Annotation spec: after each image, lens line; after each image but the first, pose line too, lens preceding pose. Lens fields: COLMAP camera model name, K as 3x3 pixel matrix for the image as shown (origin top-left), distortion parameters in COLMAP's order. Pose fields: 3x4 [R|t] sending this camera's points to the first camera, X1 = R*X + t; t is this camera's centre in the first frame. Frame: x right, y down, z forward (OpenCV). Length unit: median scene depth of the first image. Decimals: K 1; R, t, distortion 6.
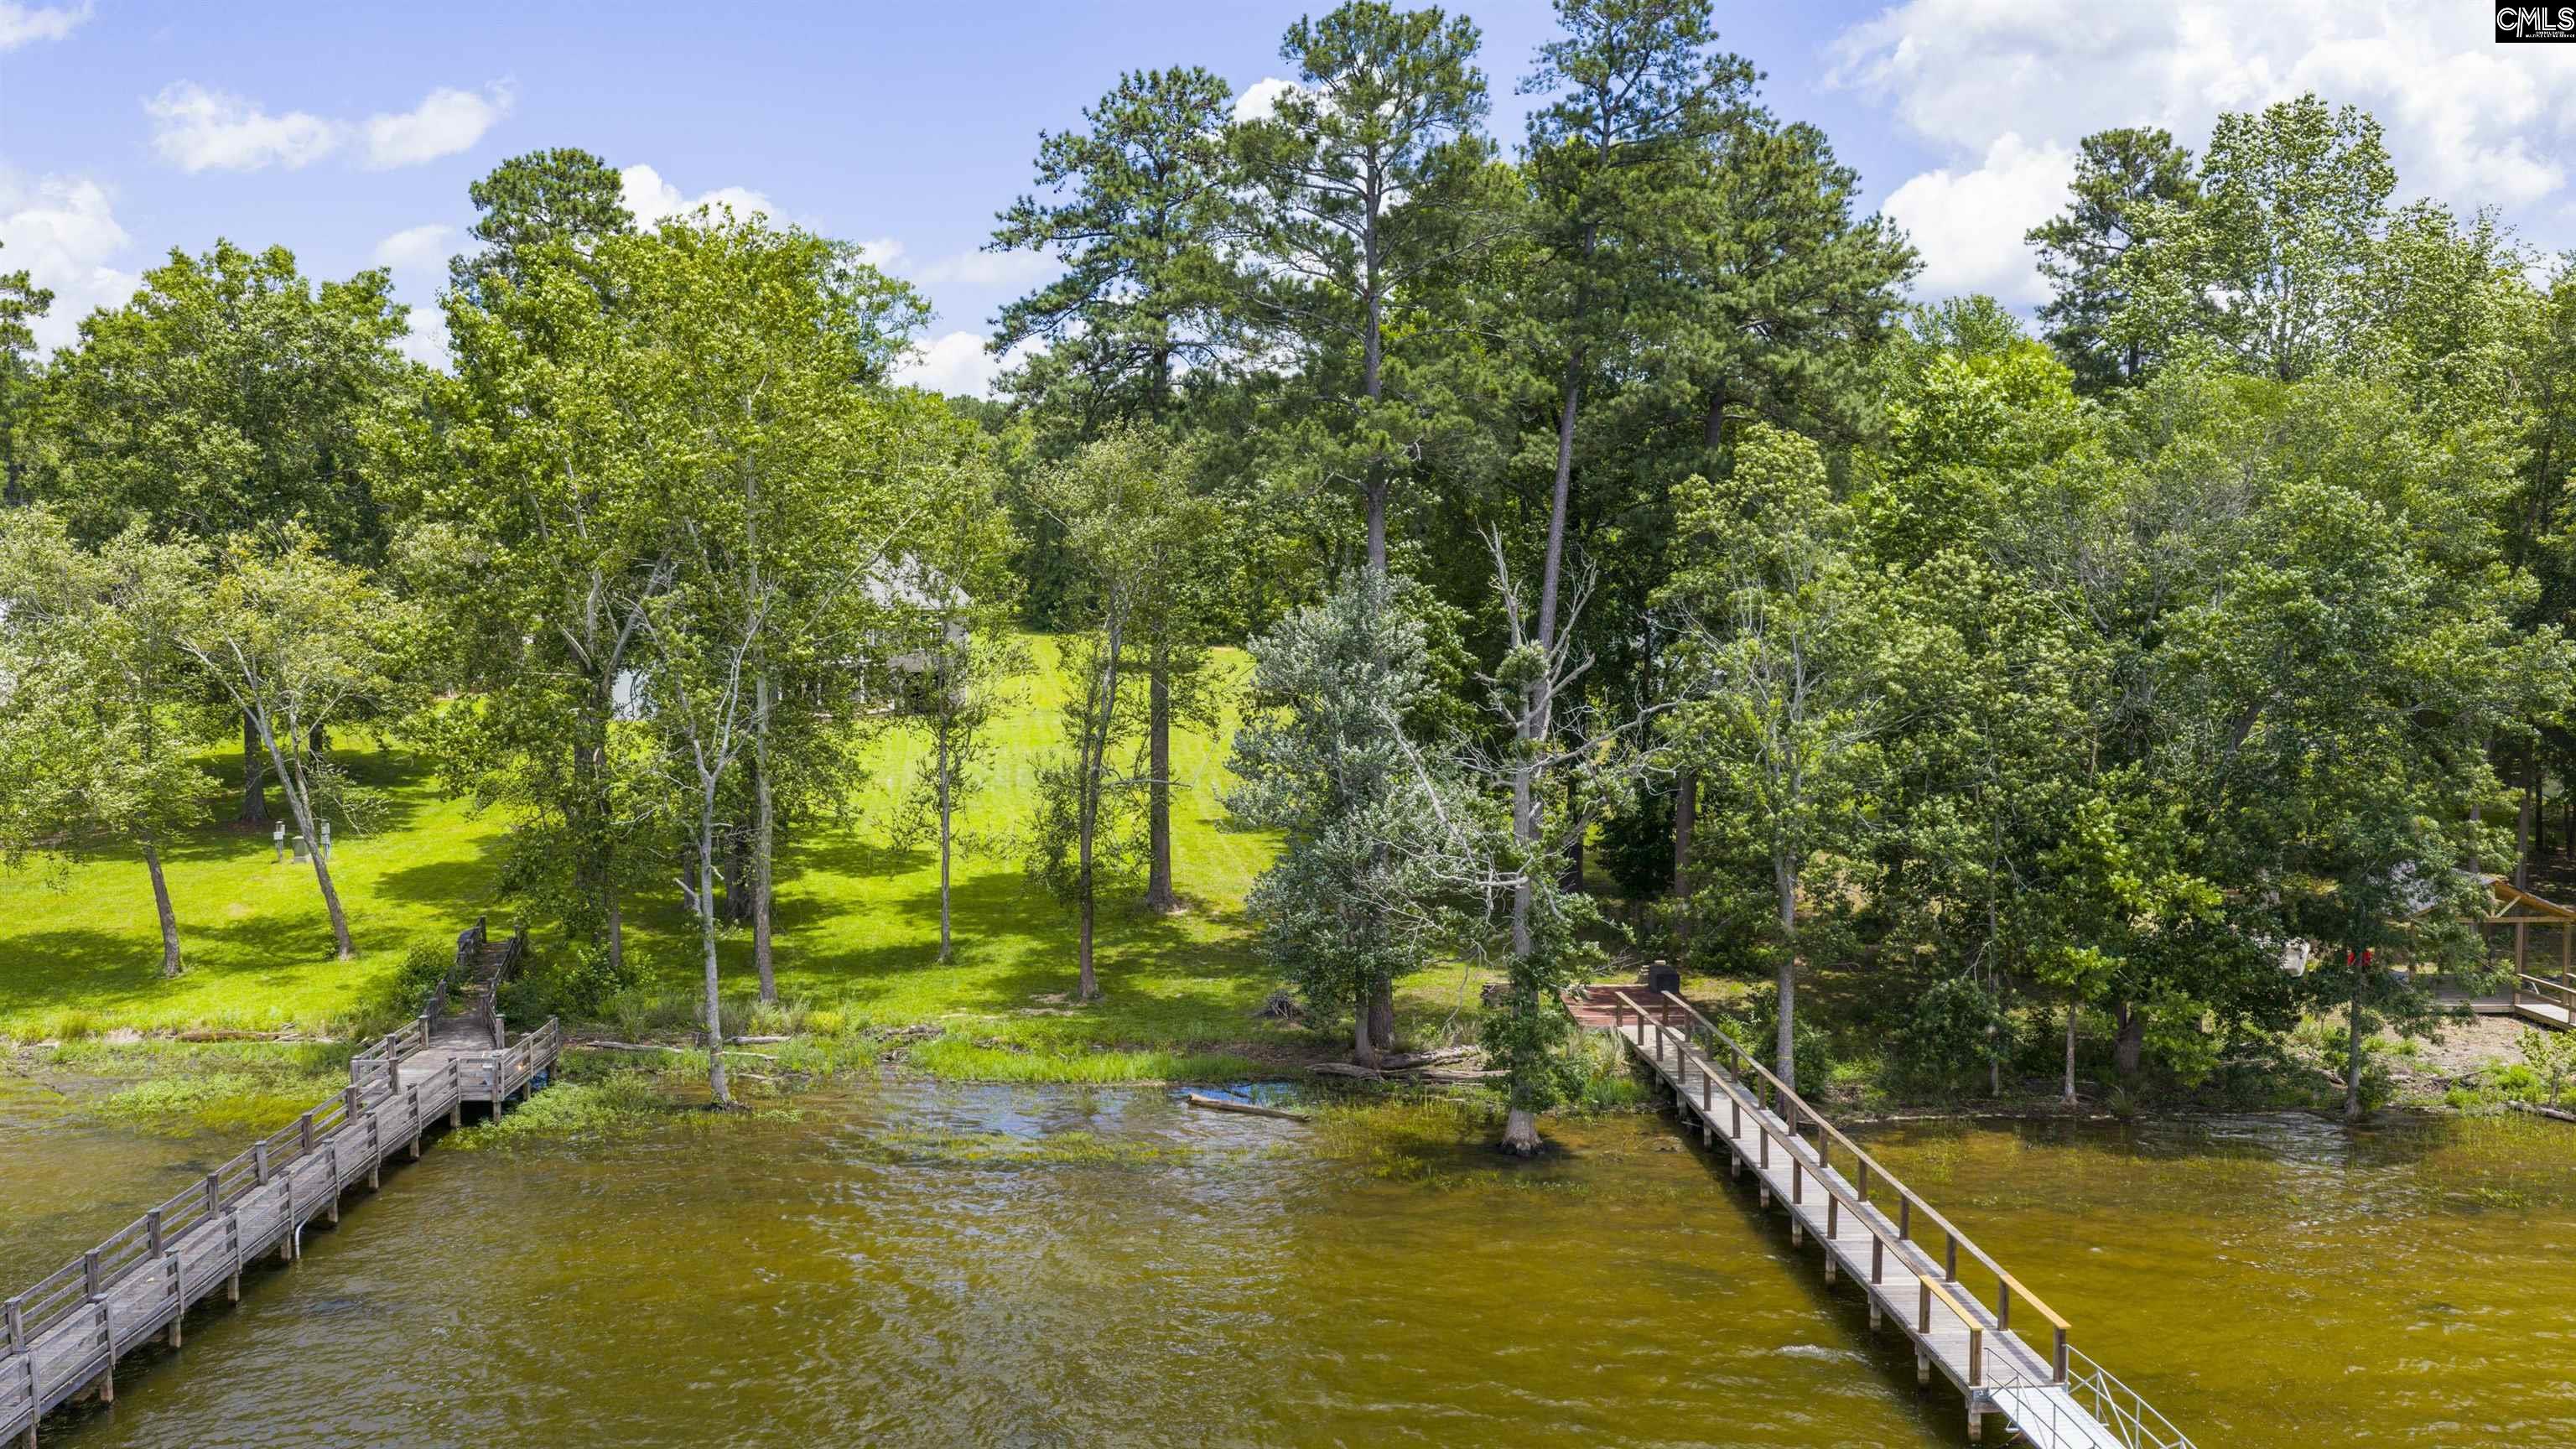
lens RADIAL K [[2123.4, 0, 1284.9], [0, 2123.4, 742.6], [0, 0, 1]] dist [0.017934, -0.042804]
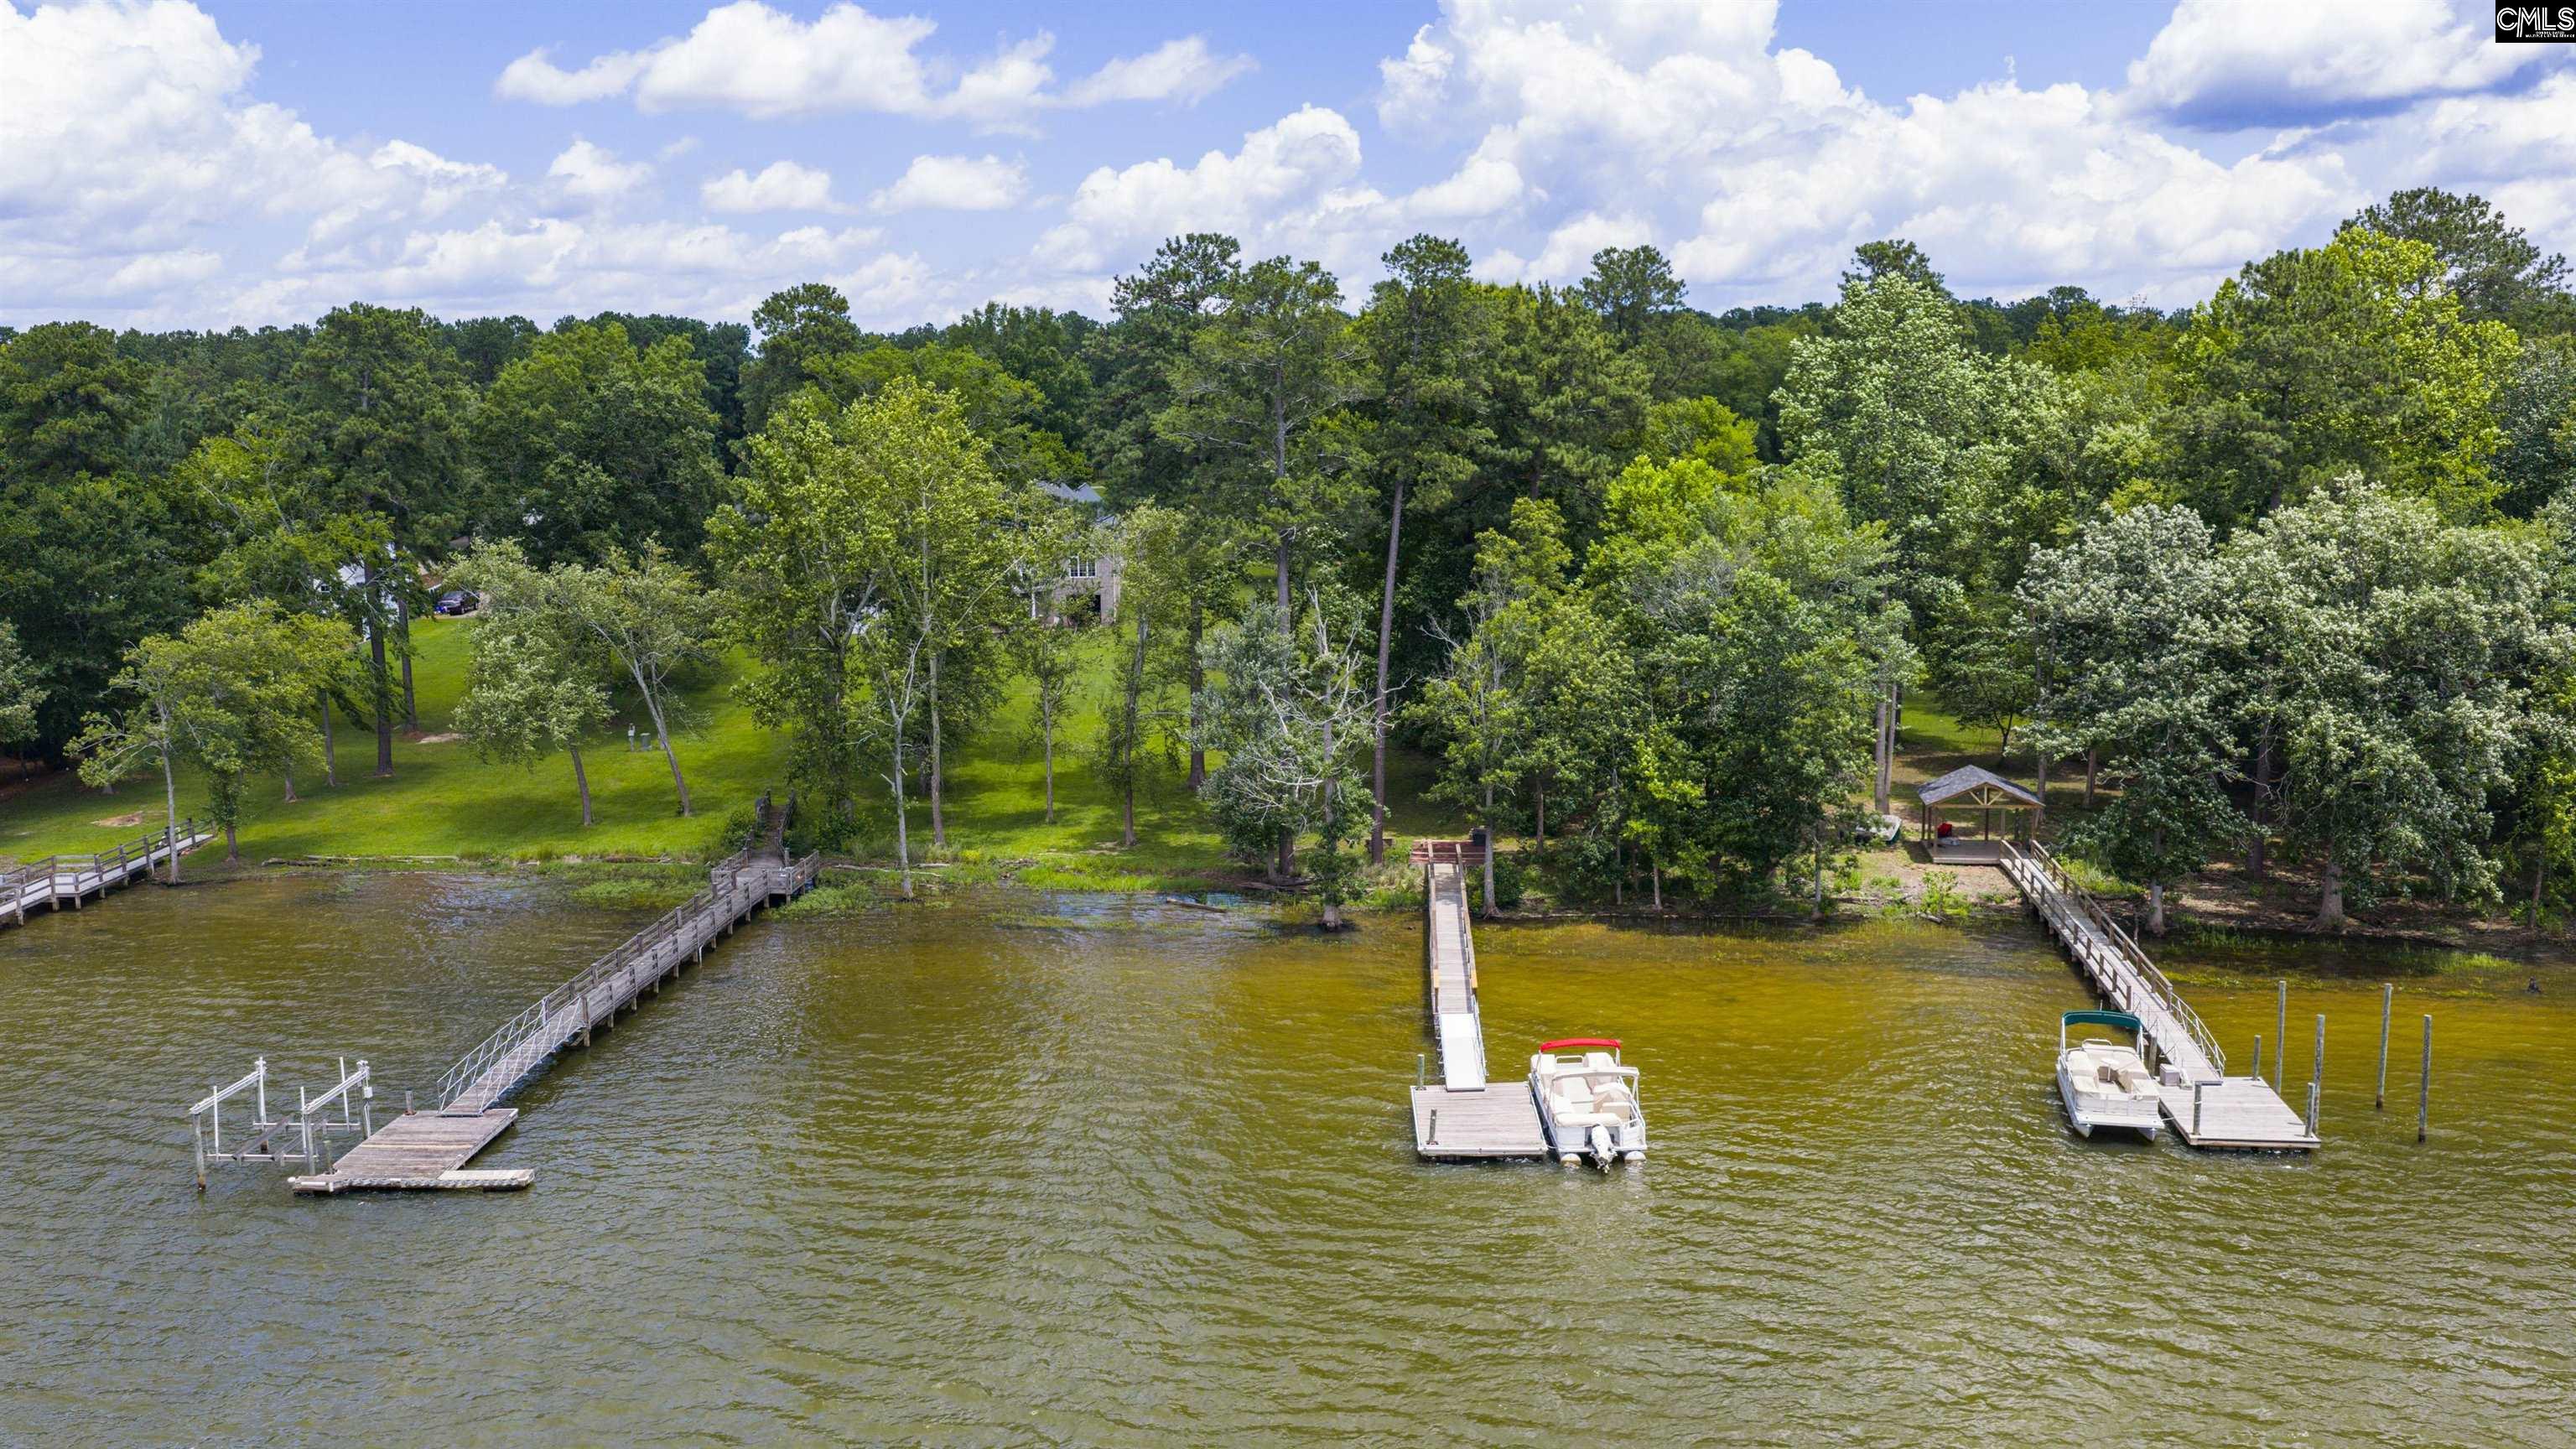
lens RADIAL K [[2223.0, 0, 1283.3], [0, 2223.0, 705.7], [0, 0, 1]] dist [0.013047, 0.002418]
pose [[0.993754, 0.005154, -0.111470, 0.246158], [0.000415, 0.998755, 0.049879, -0.082584], [0.111588, -0.049613, 0.992515, -0.781997]]
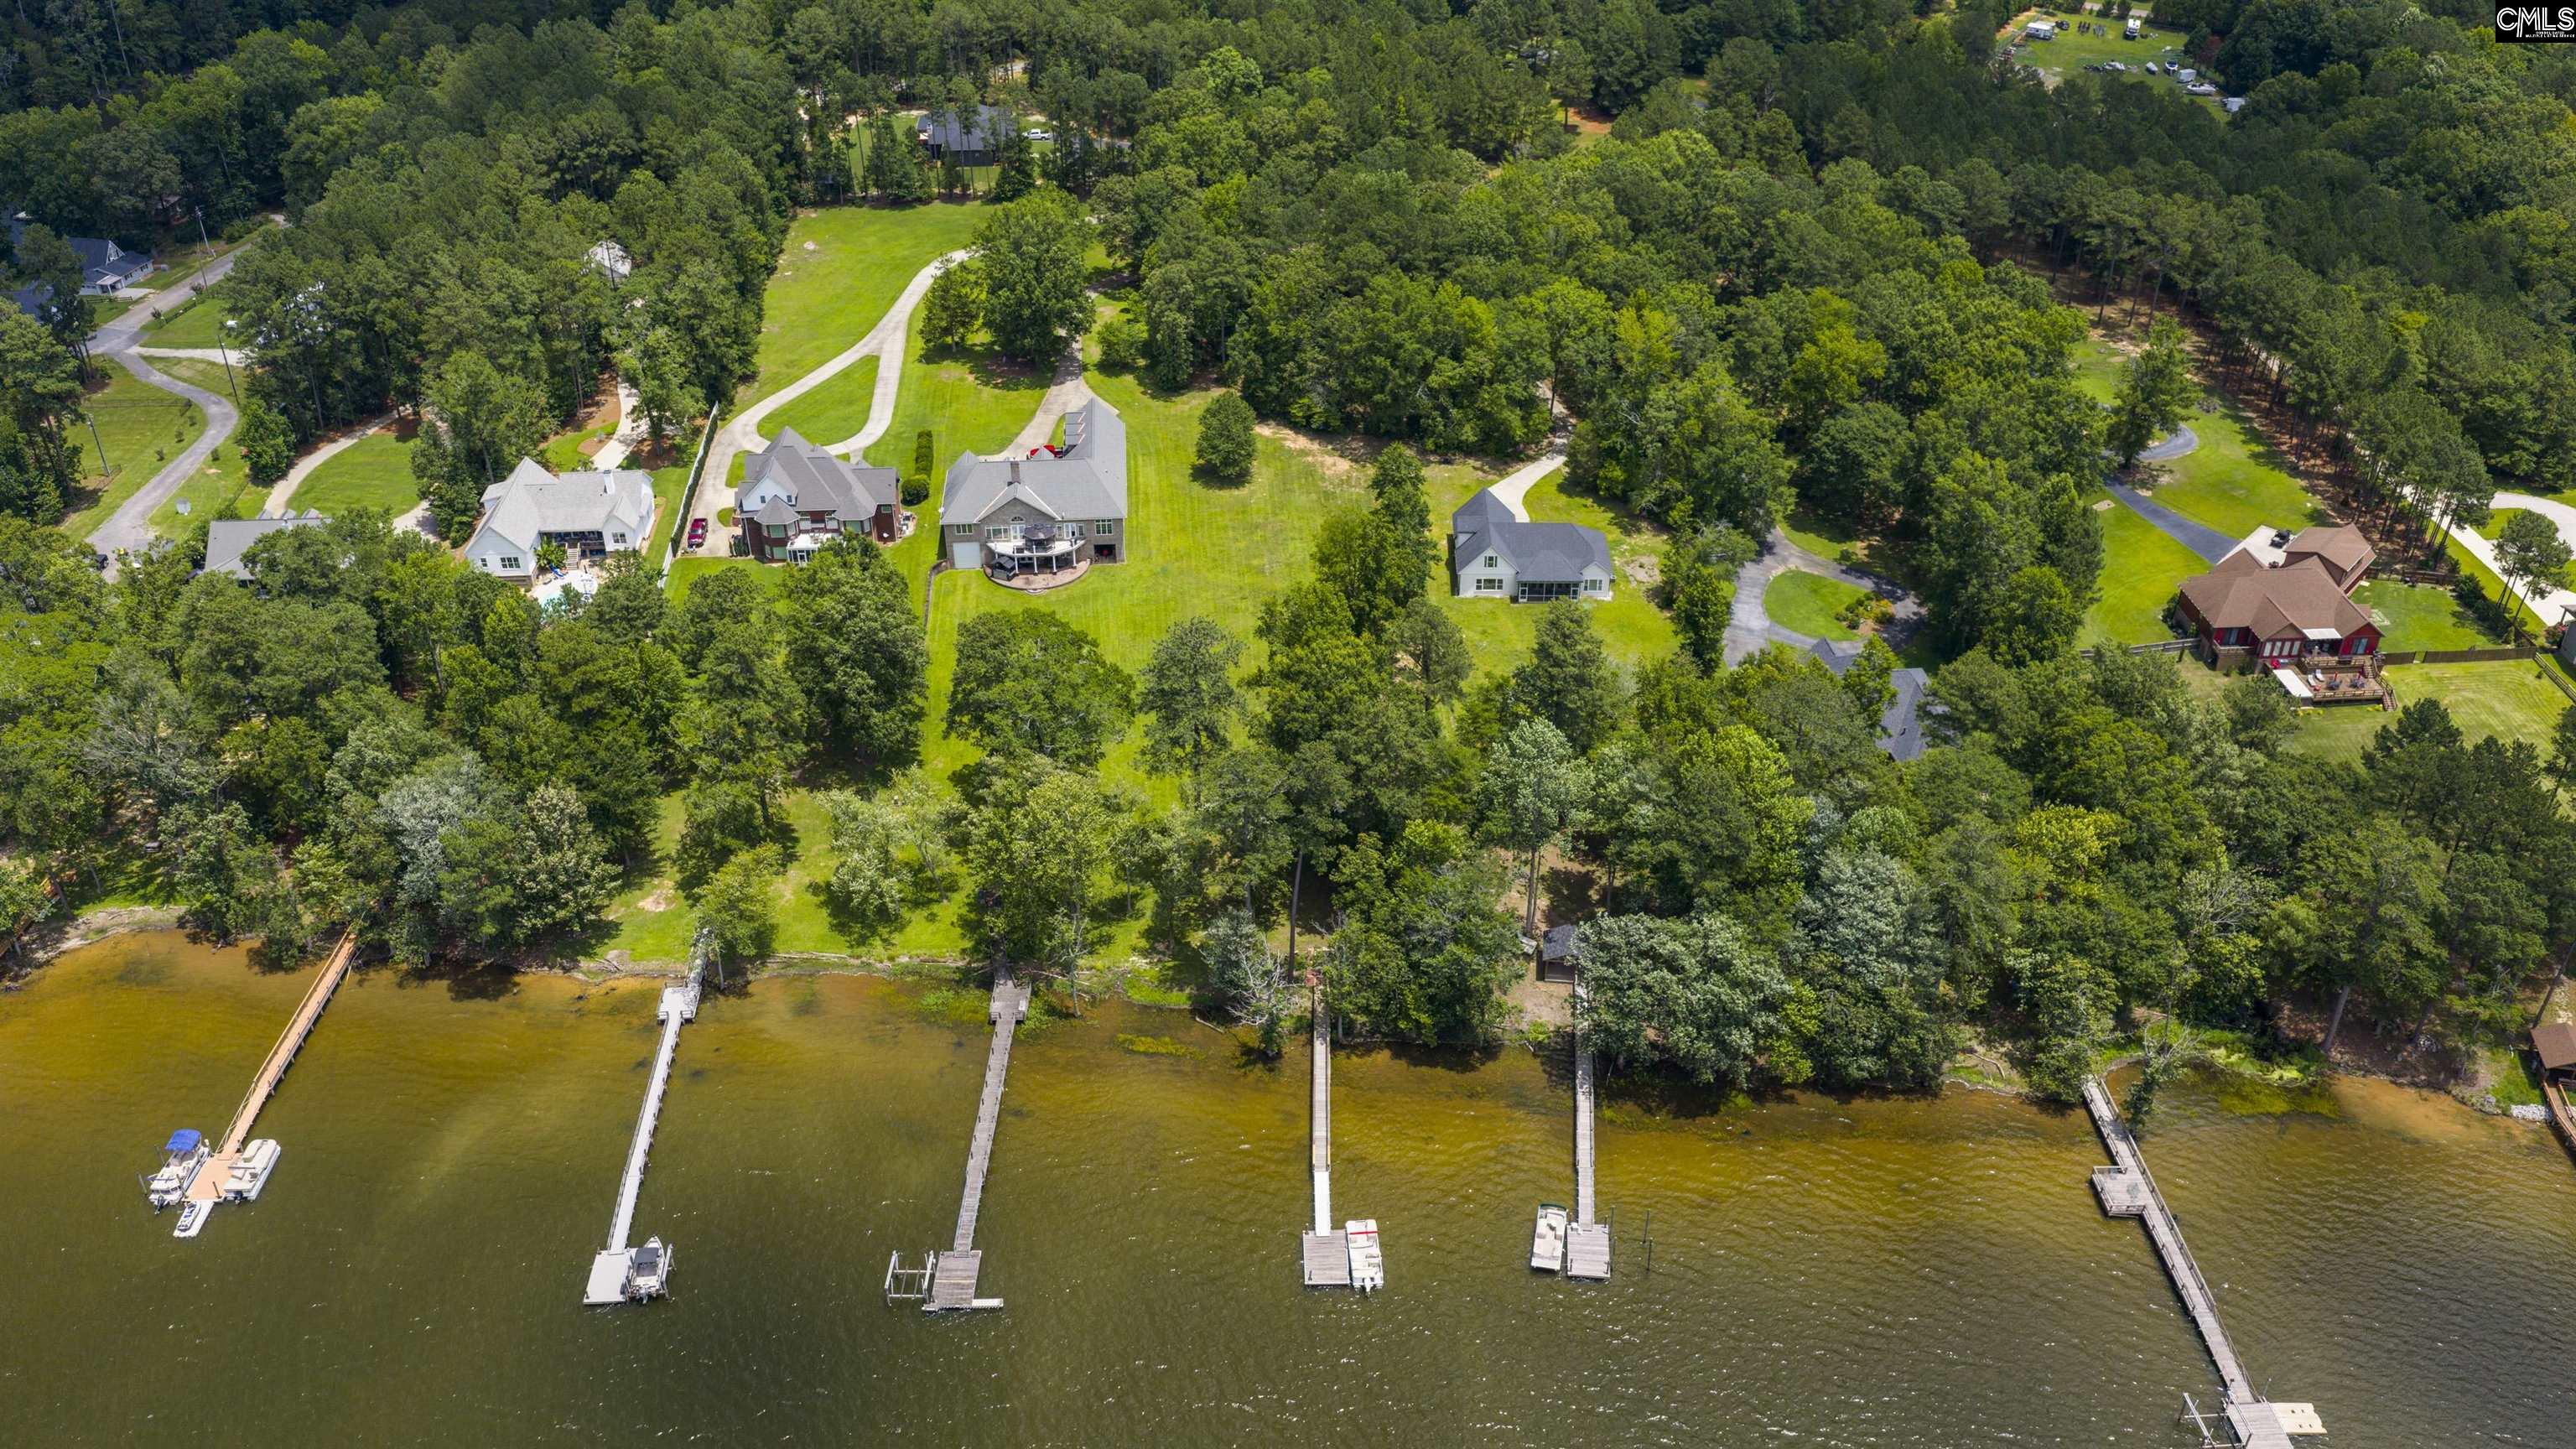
lens RADIAL K [[2123.4, 0, 1280.0], [0, 2123.4, 726.3], [0, 0, 1]] dist [0.017934, -0.042804]
pose [[0.997855, 0.036013, -0.054659, 0.293894], [-0.006008, 0.881913, 0.471374, -2.051219], [0.065180, -0.470035, 0.880238, -2.077133]]
